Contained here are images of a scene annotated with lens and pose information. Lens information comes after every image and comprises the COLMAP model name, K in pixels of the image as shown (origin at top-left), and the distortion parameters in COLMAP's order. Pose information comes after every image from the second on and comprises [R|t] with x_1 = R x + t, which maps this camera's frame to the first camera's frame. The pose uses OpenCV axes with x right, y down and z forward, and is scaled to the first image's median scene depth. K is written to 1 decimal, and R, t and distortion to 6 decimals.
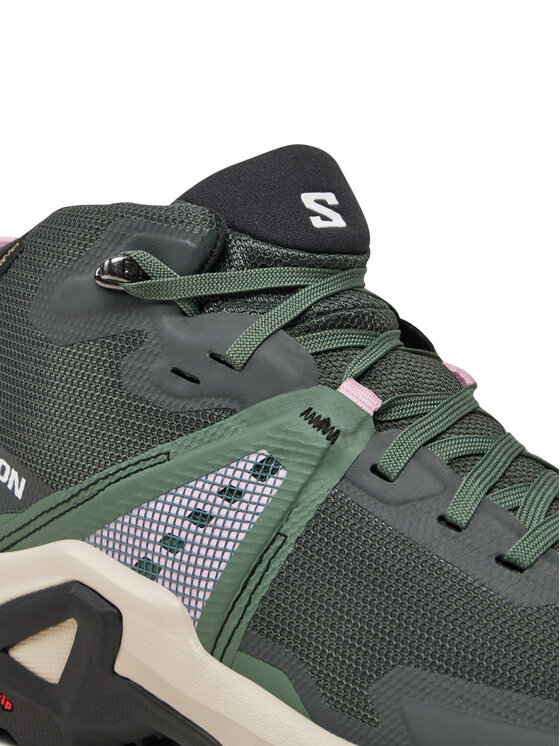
lens RADIAL K [[1980.4, 0, 280.0], [0, 1980.4, 373.0], [0, 0, 1]] dist [-0.185202, -0.260355]
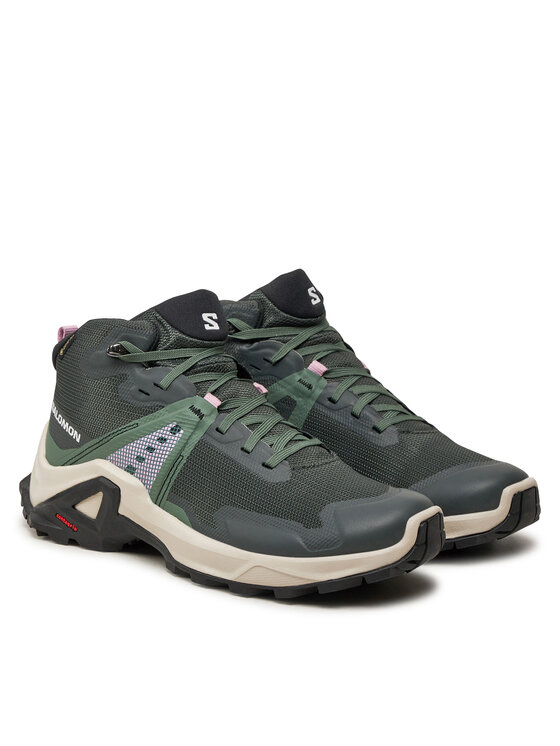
lens RADIAL K [[2206.4, 0, 280.0], [0, 2206.4, 373.0], [0, 0, 1]] dist [-0.079868, -0.401547]
pose [[0.999181, -0.016004, -0.037155, 0.226941], [0.017641, 0.998869, 0.044158, -0.142785], [0.036406, -0.044777, 0.998333, -1.764011]]
